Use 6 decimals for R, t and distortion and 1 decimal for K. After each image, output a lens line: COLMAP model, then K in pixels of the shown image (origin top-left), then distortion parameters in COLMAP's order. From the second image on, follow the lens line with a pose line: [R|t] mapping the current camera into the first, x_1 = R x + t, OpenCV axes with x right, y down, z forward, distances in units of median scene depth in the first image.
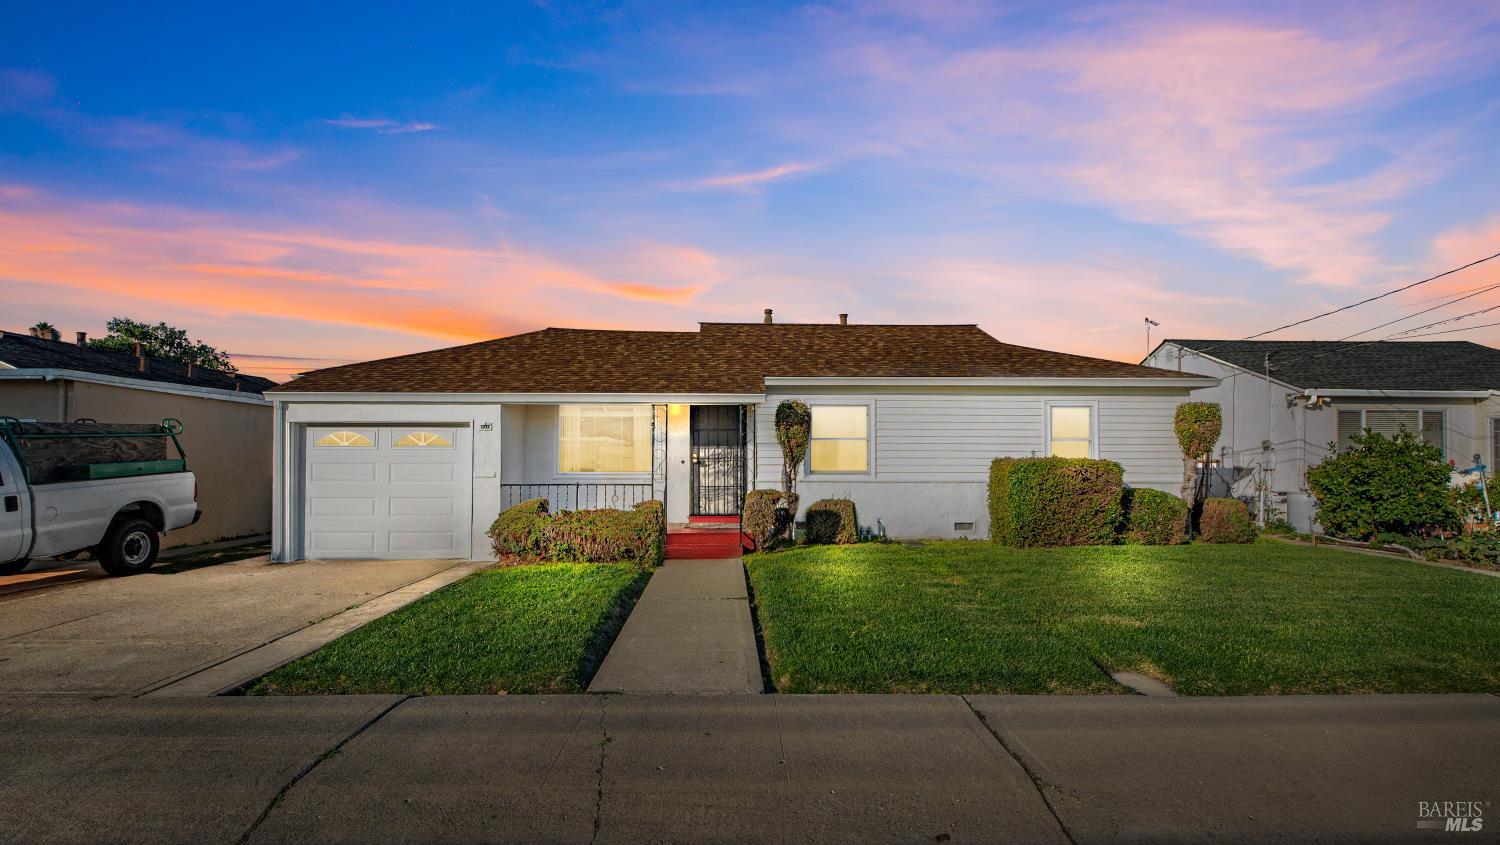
lens RADIAL K [[680.4, 0, 760.0], [0, 680.4, 456.6], [0, 0, 1]] dist [0.006251, -0.002434]
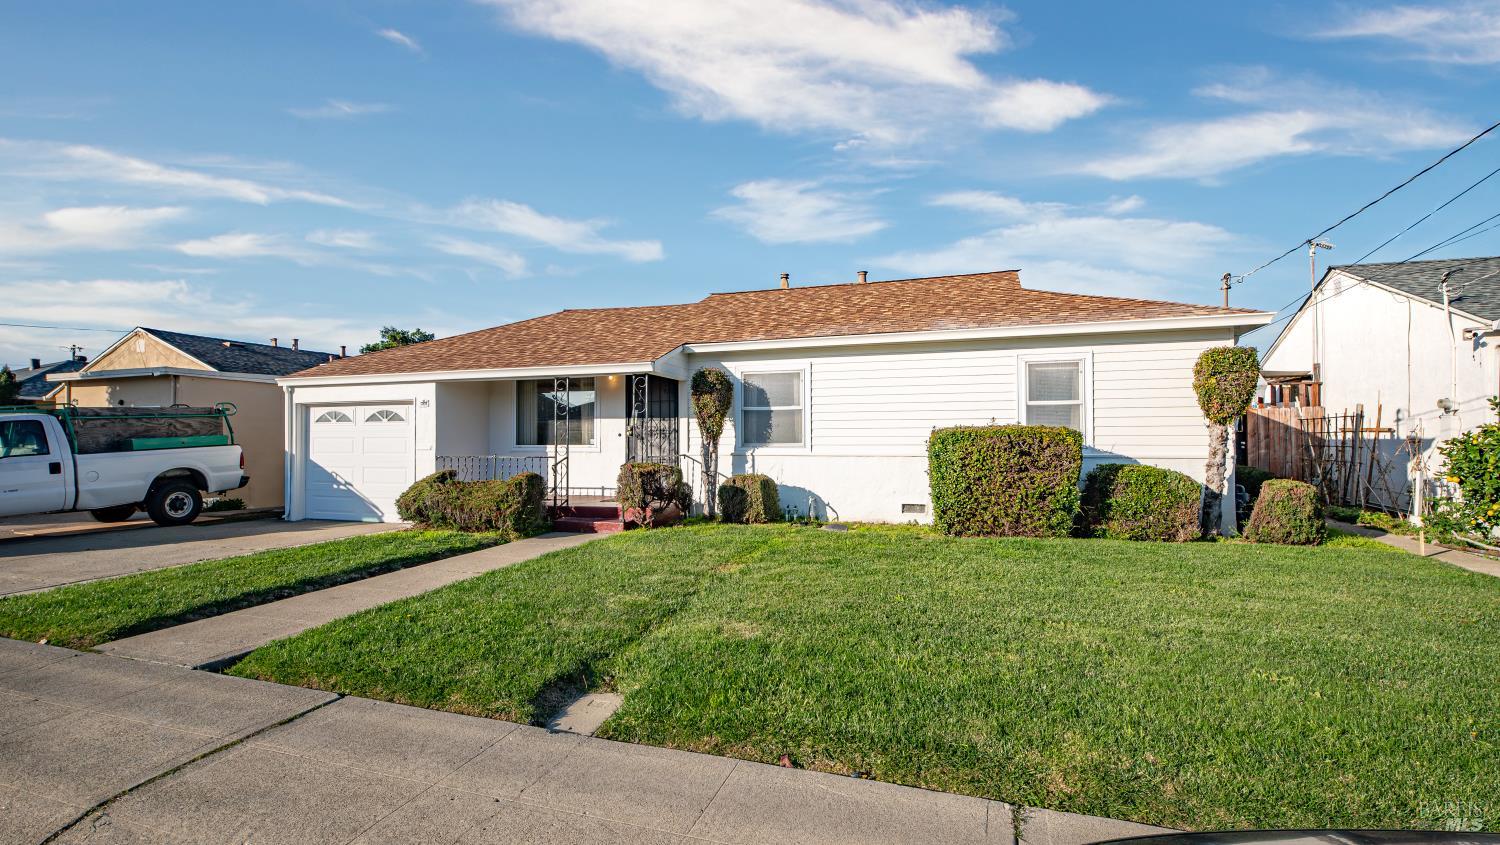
lens RADIAL K [[680.4, 0, 765.3], [0, 680.4, 425.6], [0, 0, 1]] dist [0.006251, -0.002434]
pose [[0.936961, -0.012297, -0.349218, 0.451879], [0.008152, 0.999878, -0.013336, 0.009988], [0.349340, 0.009649, 0.936946, 0.152725]]
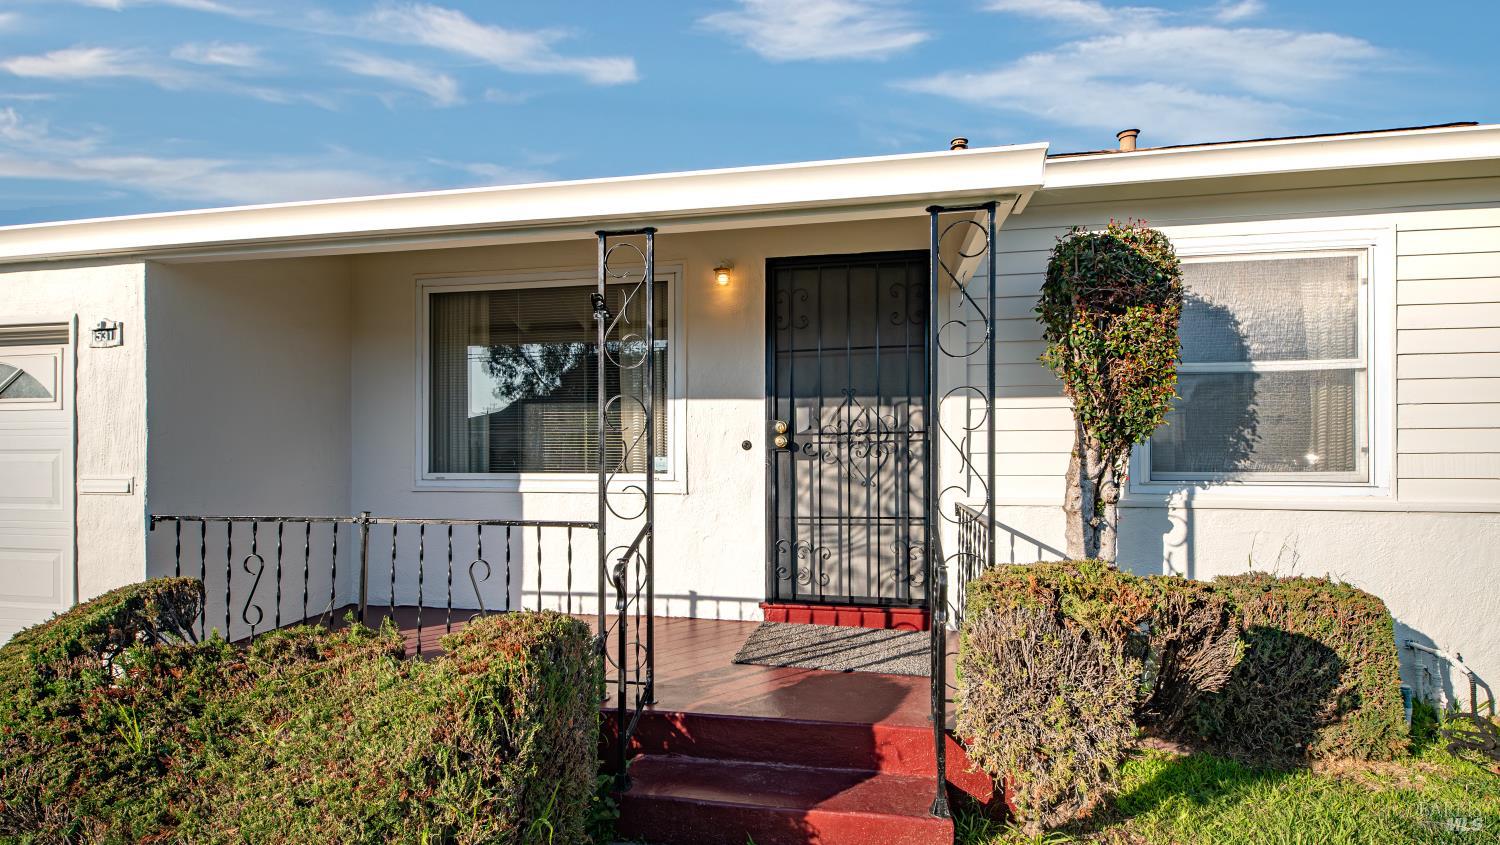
lens RADIAL K [[680.4, 0, 749.7], [0, 680.4, 451.0], [0, 0, 1]] dist [0.006251, -0.002434]
pose [[0.974100, -0.003393, -0.226092, -0.035510], [0.004642, 0.999977, 0.004993, 0.009543], [0.226070, -0.005913, 0.974093, 0.695426]]
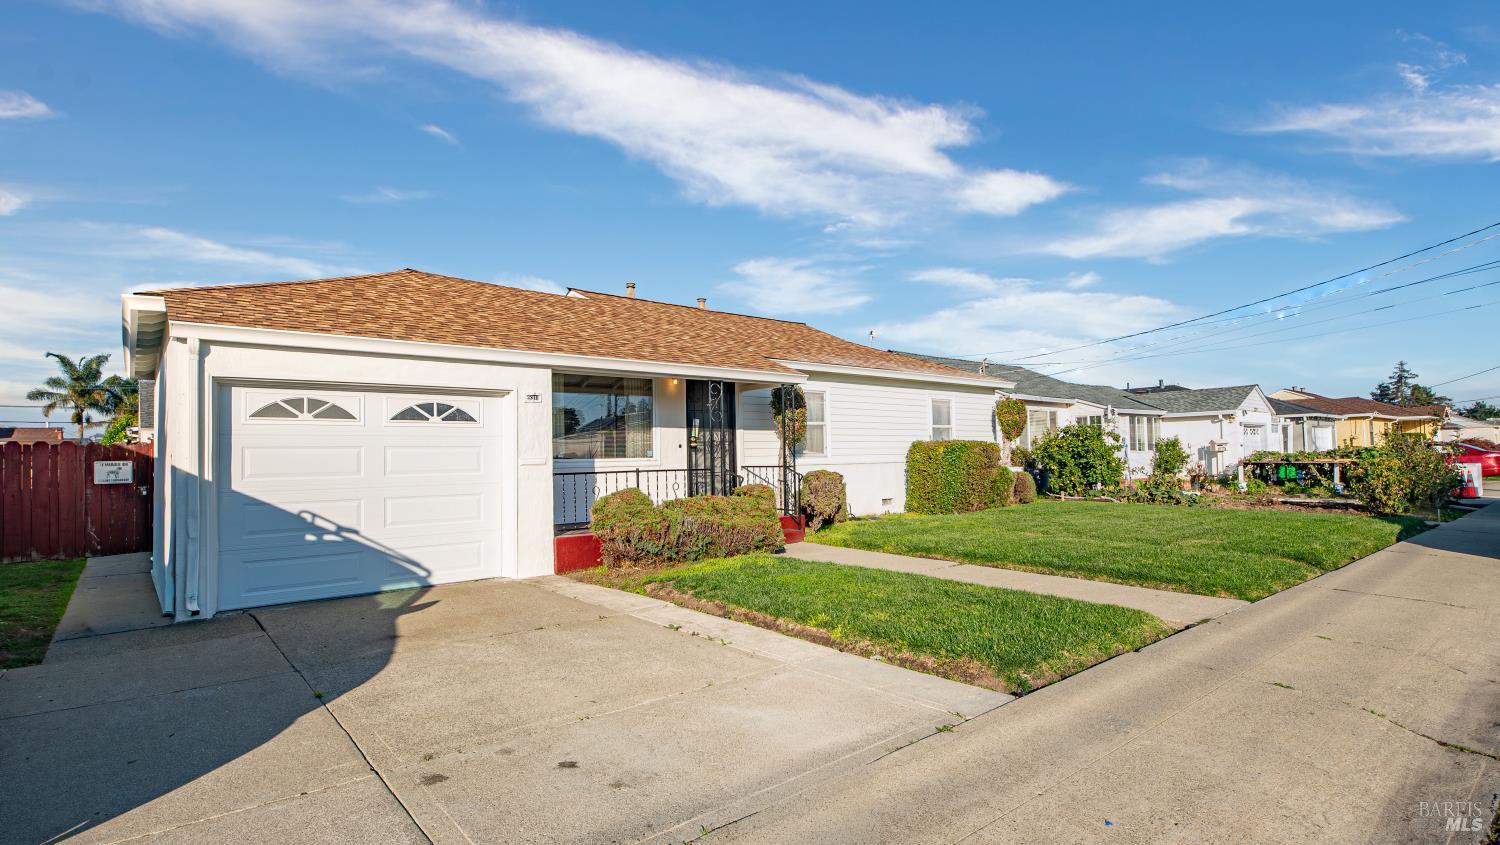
lens RADIAL K [[715.2, 0, 771.6], [0, 715.2, 453.7], [0, 0, 1]] dist [-0.002094, -0.001171]
pose [[0.781734, -0.011729, 0.623502, -0.632853], [0.014032, 0.999901, 0.001217, 0.019319], [-0.623455, 0.007797, 0.781821, 0.201814]]
